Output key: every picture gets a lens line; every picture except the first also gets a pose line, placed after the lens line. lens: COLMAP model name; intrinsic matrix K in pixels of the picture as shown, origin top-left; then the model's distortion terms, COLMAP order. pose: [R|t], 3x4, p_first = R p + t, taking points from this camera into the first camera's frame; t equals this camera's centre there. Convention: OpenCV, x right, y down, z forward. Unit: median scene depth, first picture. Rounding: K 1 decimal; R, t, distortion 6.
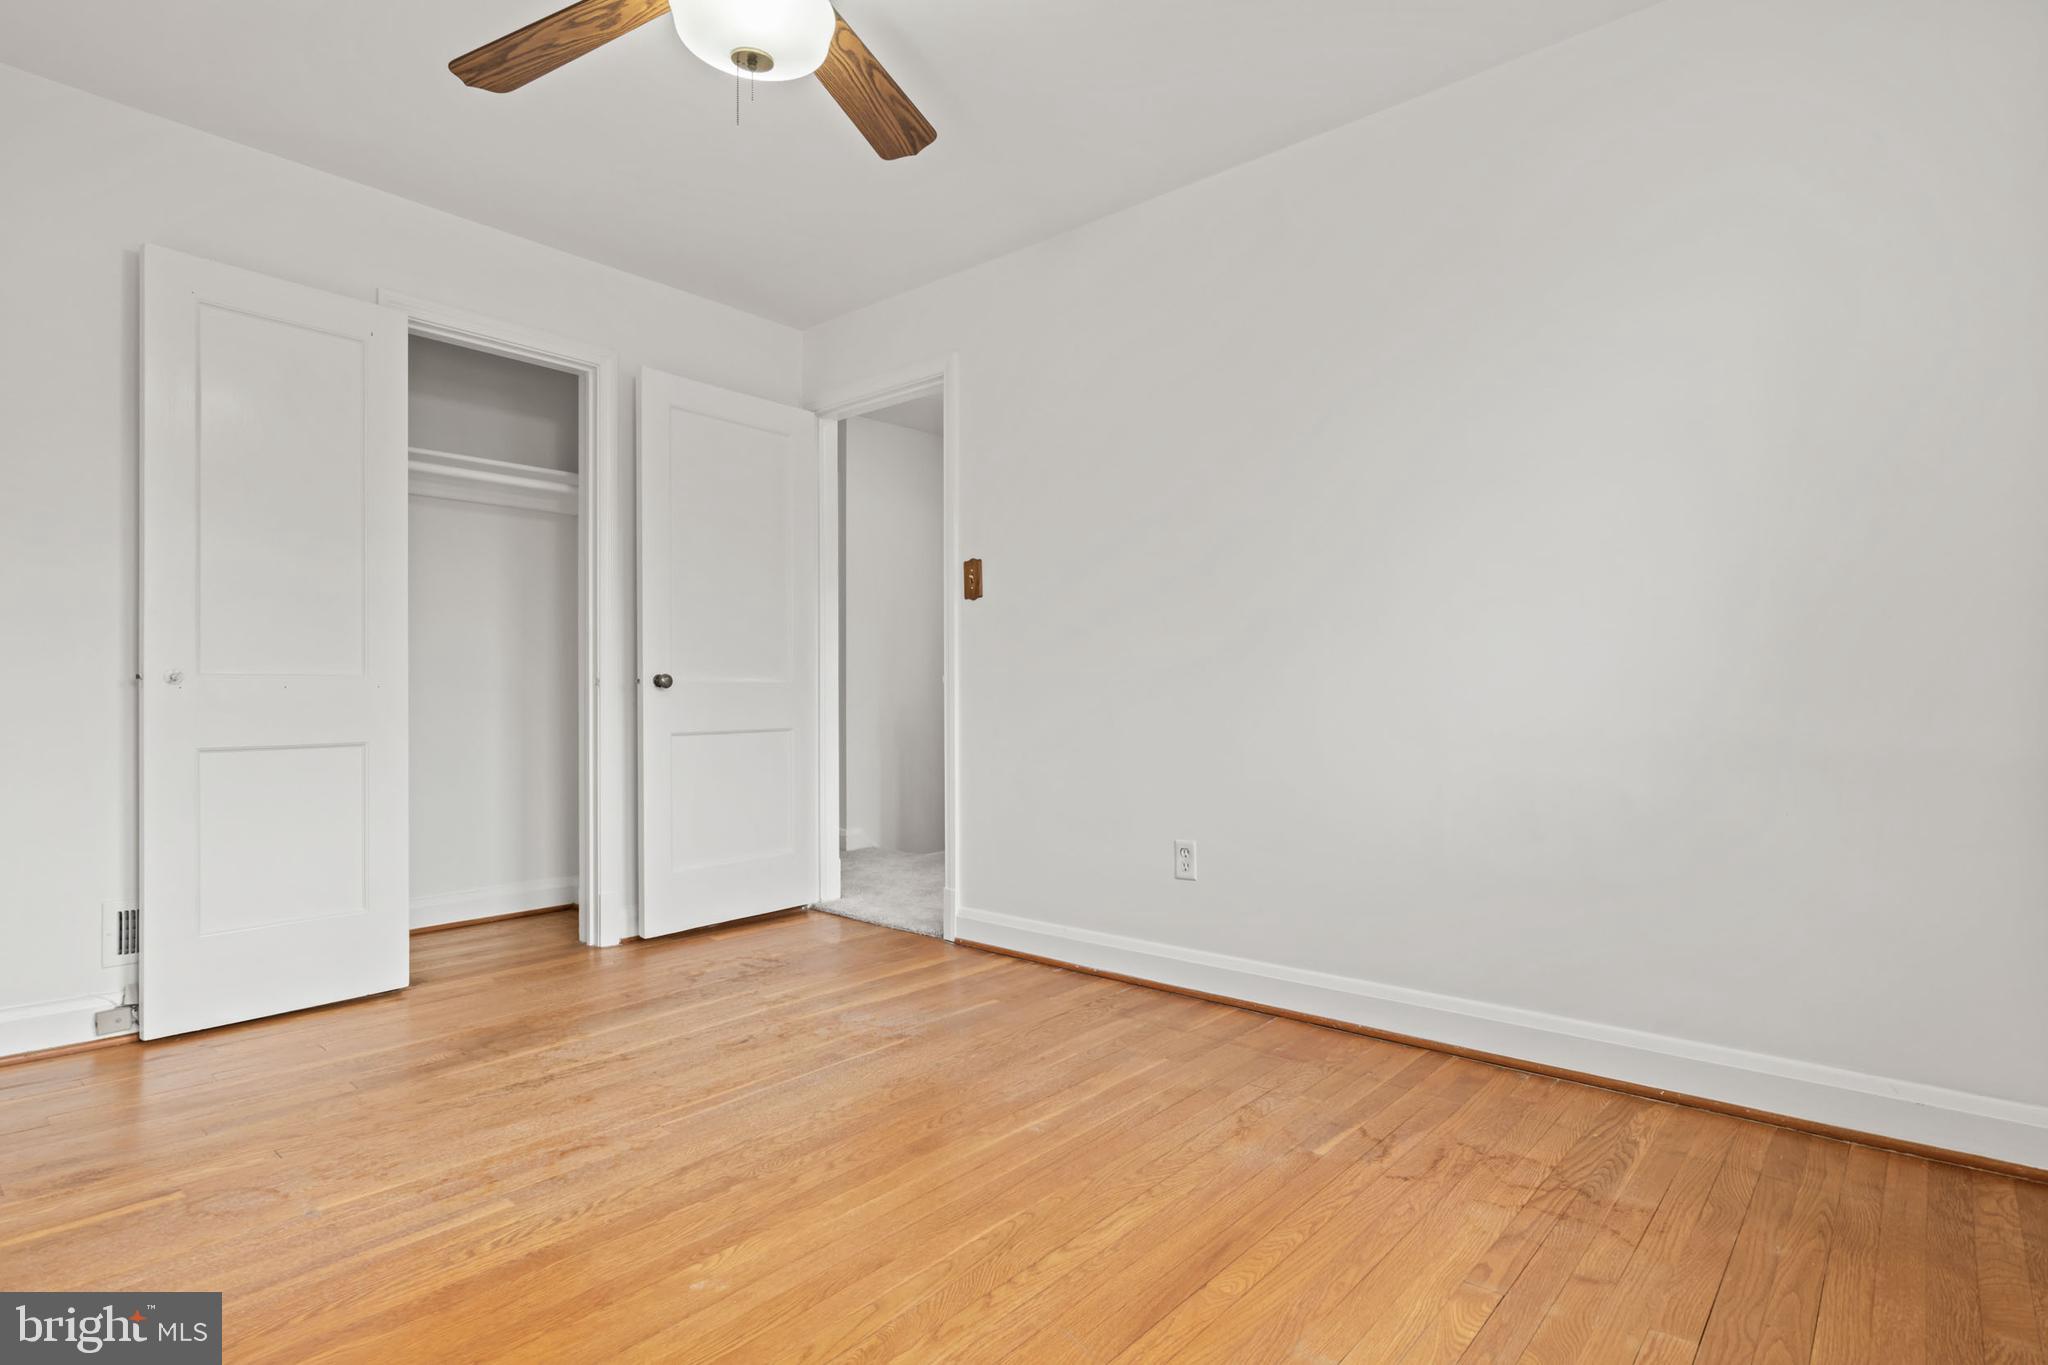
lens RADIAL K [[1024.0, 0, 1026.9], [0, 1024.0, 695.5], [0, 0, 1]] dist [-0.003513, 0.000246]
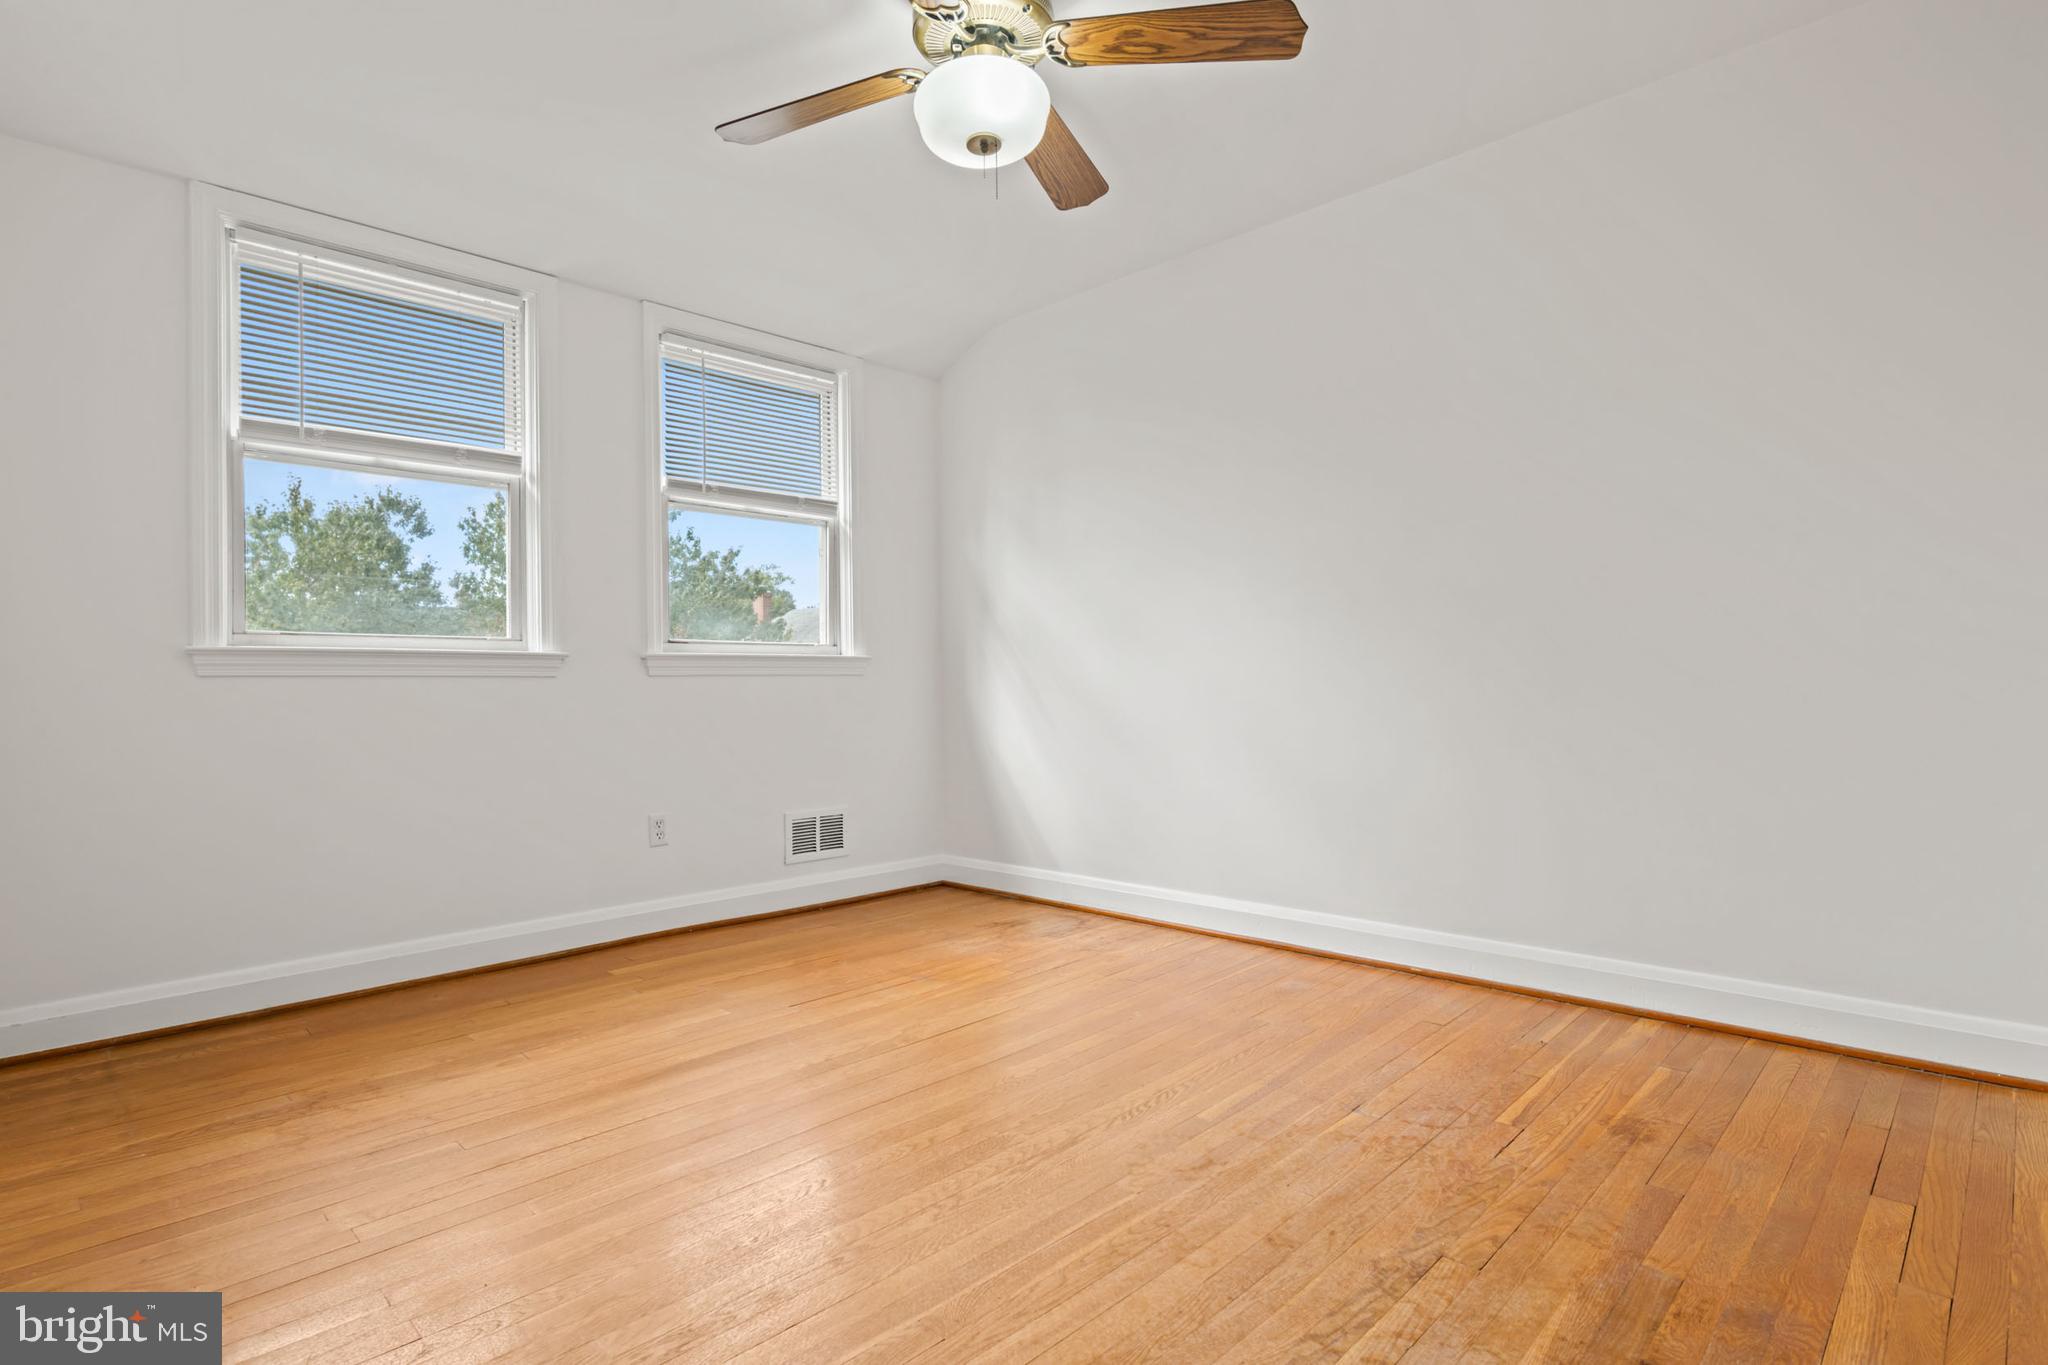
lens RADIAL K [[1024.0, 0, 1035.4], [0, 1024.0, 691.3], [0, 0, 1]] dist [-0.003513, 0.000246]
pose [[-0.998715, 0.010898, 0.049491, -0.290927], [0.011511, 0.999860, 0.012111, -0.005593], [-0.049352, 0.012665, -0.998701, 1.669853]]
